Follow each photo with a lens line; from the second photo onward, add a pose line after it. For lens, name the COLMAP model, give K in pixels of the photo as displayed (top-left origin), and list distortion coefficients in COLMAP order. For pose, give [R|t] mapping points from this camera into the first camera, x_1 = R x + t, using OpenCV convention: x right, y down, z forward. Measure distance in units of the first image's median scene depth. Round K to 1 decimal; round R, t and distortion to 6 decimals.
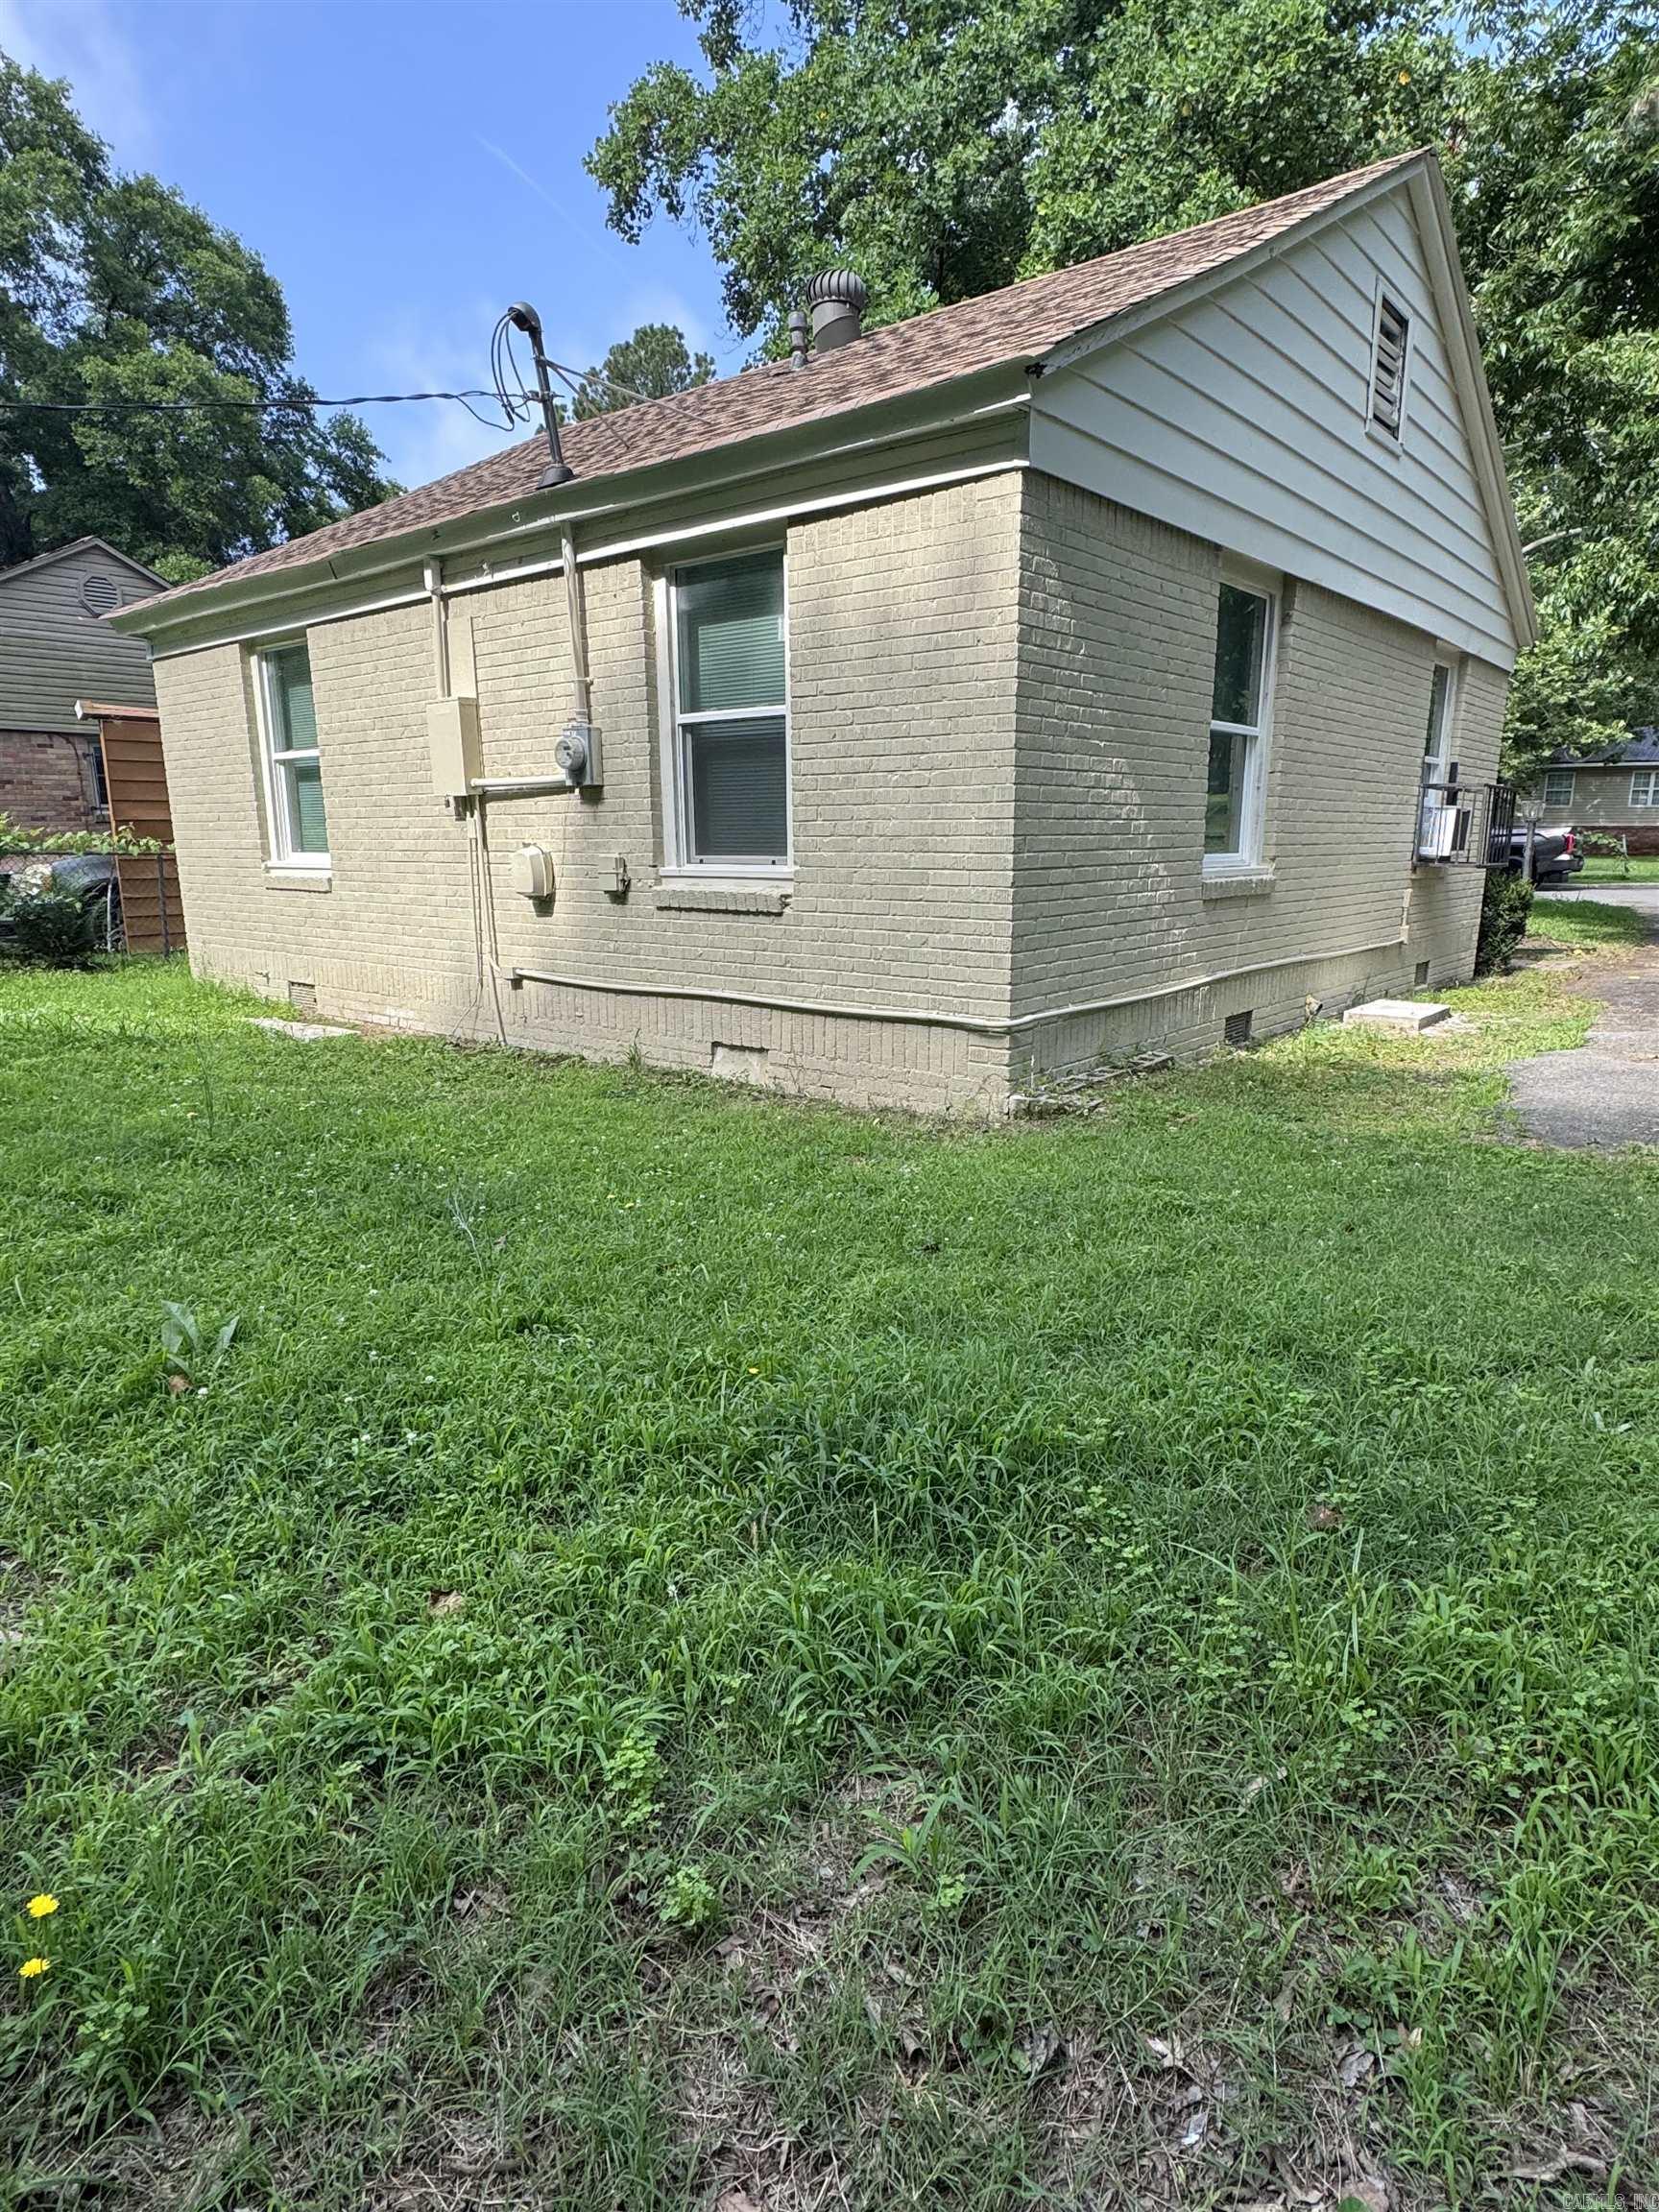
lens RADIAL K [[1222.7, 0, 830.1], [0, 1222.7, 1109.9], [0, 0, 1]] dist [0.001689, 0.000120]
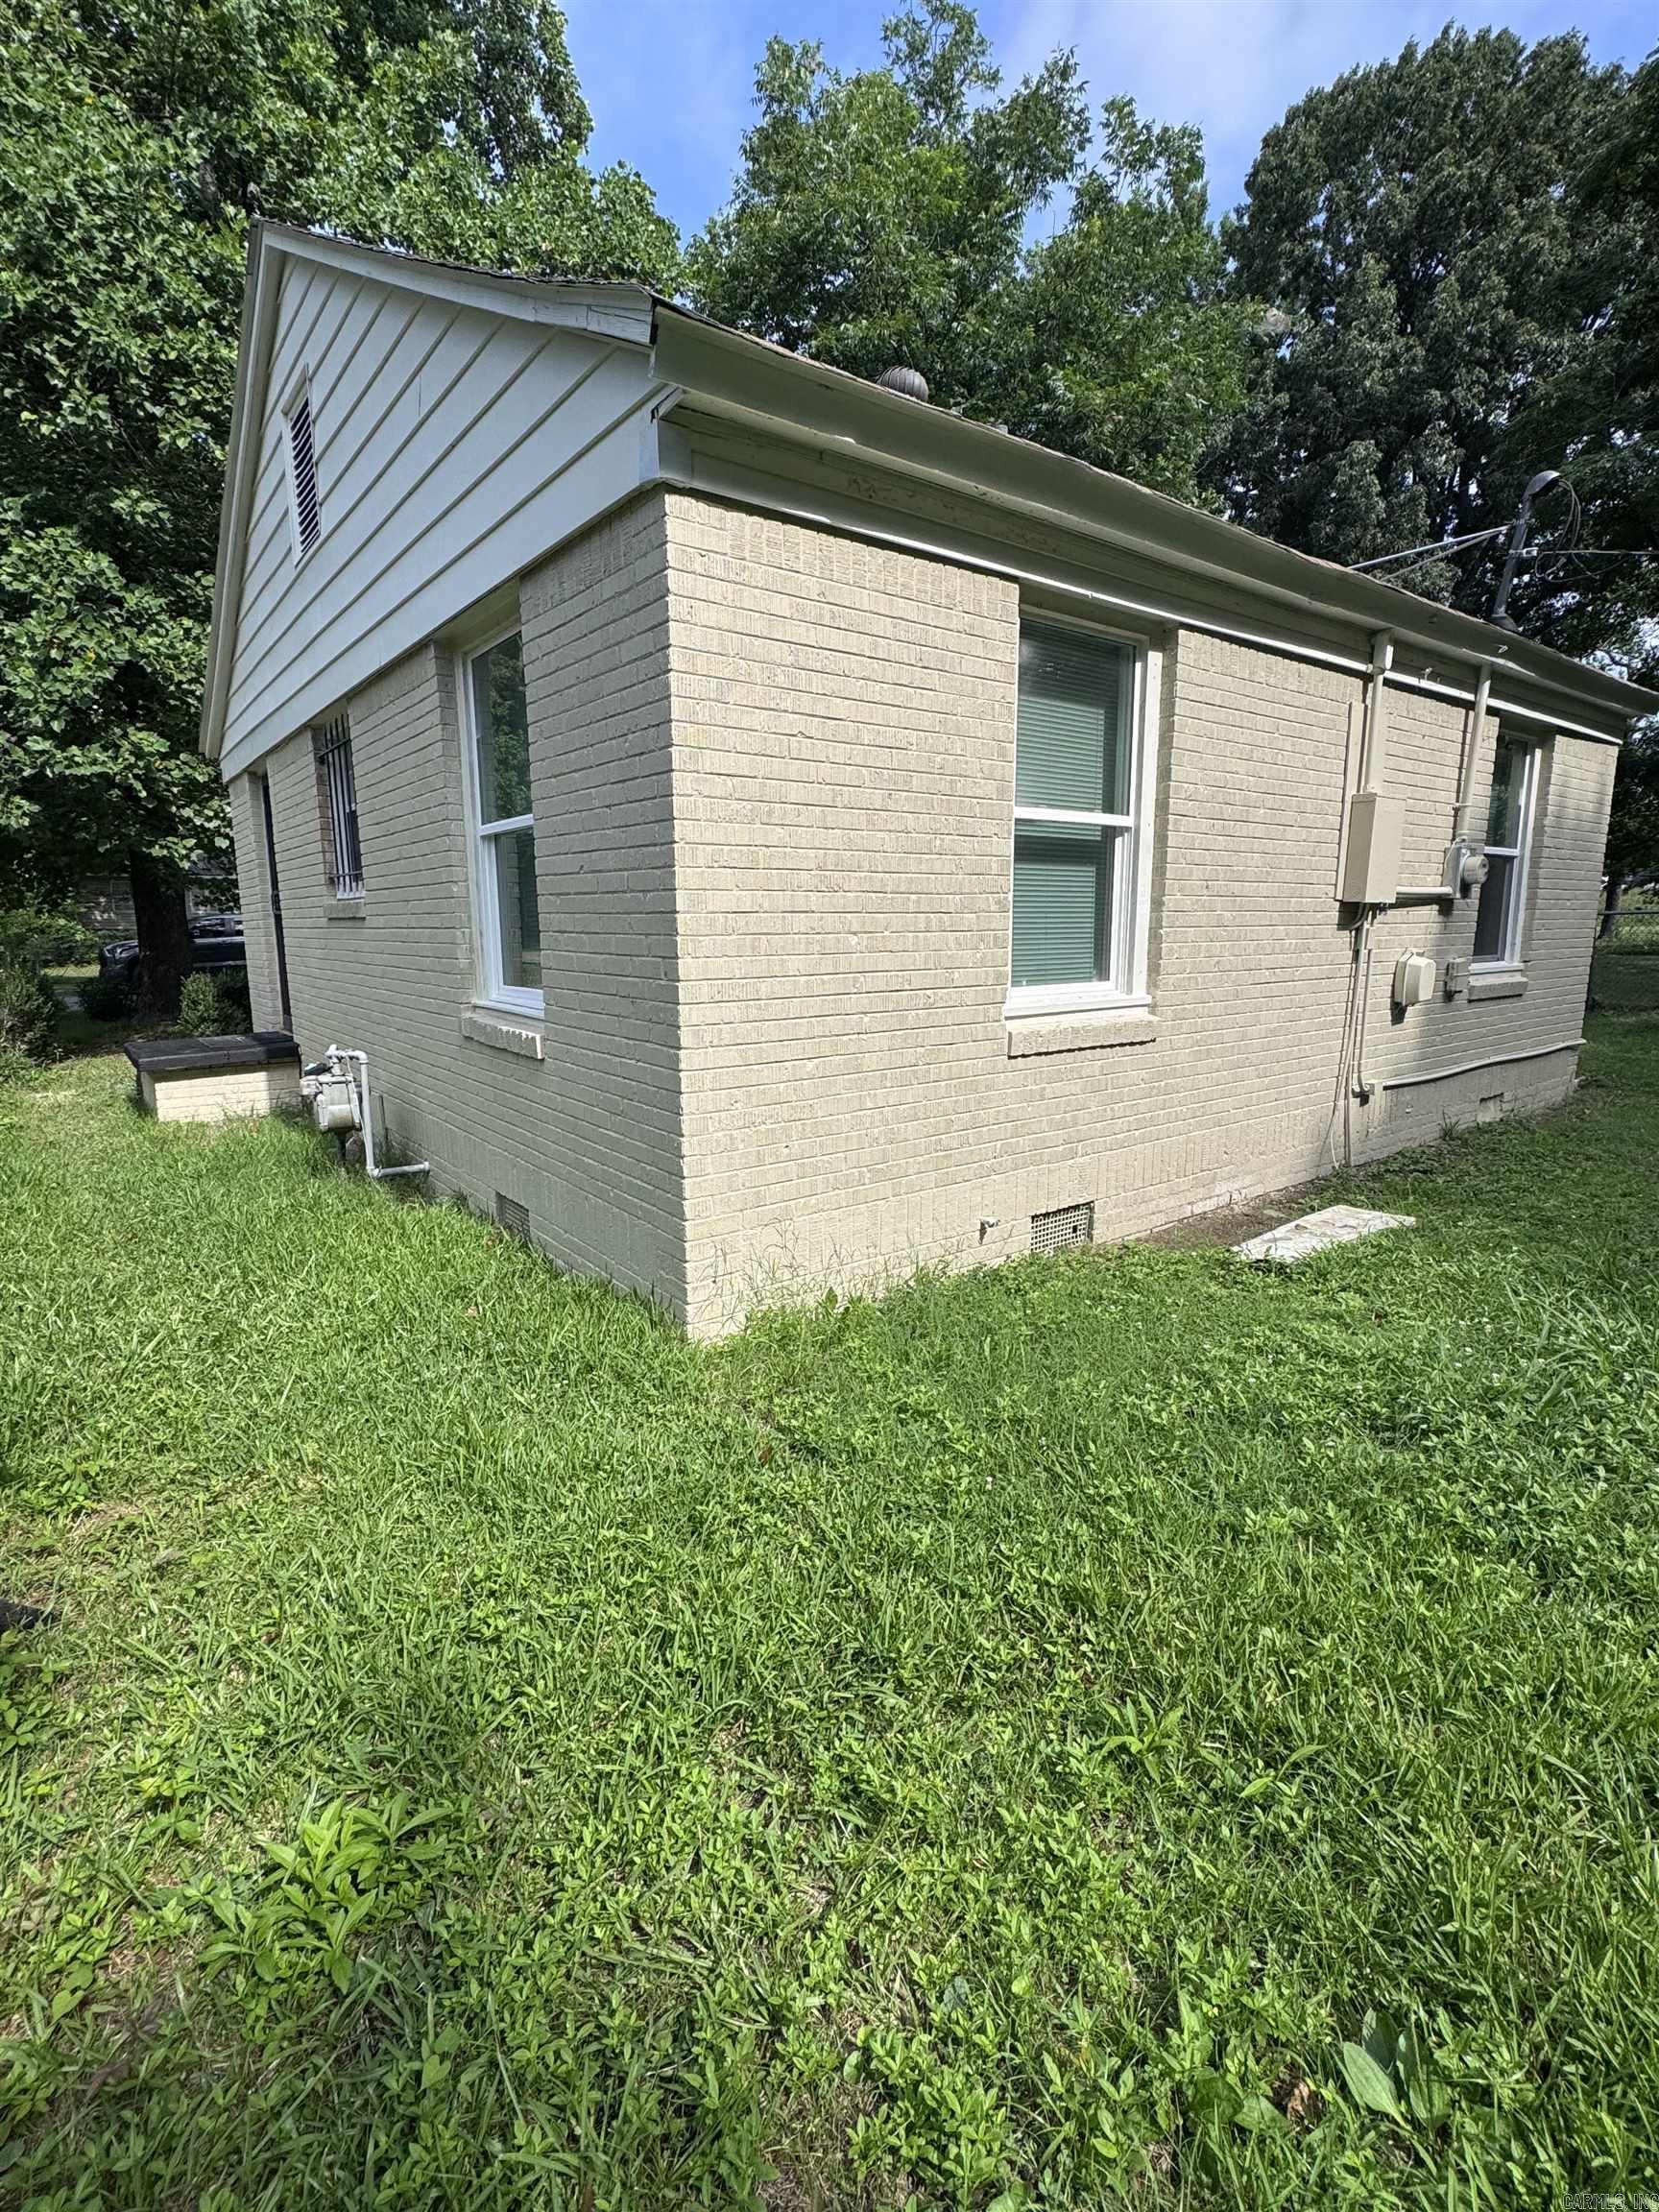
lens RADIAL K [[1038.1, 0, 830.1], [0, 1038.1, 1104.2], [0, 0, 1]] dist [-0.000694, -0.000034]
pose [[0.224654, -0.167800, 0.959882, -1.165053], [0.214607, 0.969395, 0.119235, -0.295655], [-0.950513, 0.179211, 0.253790, 1.236212]]
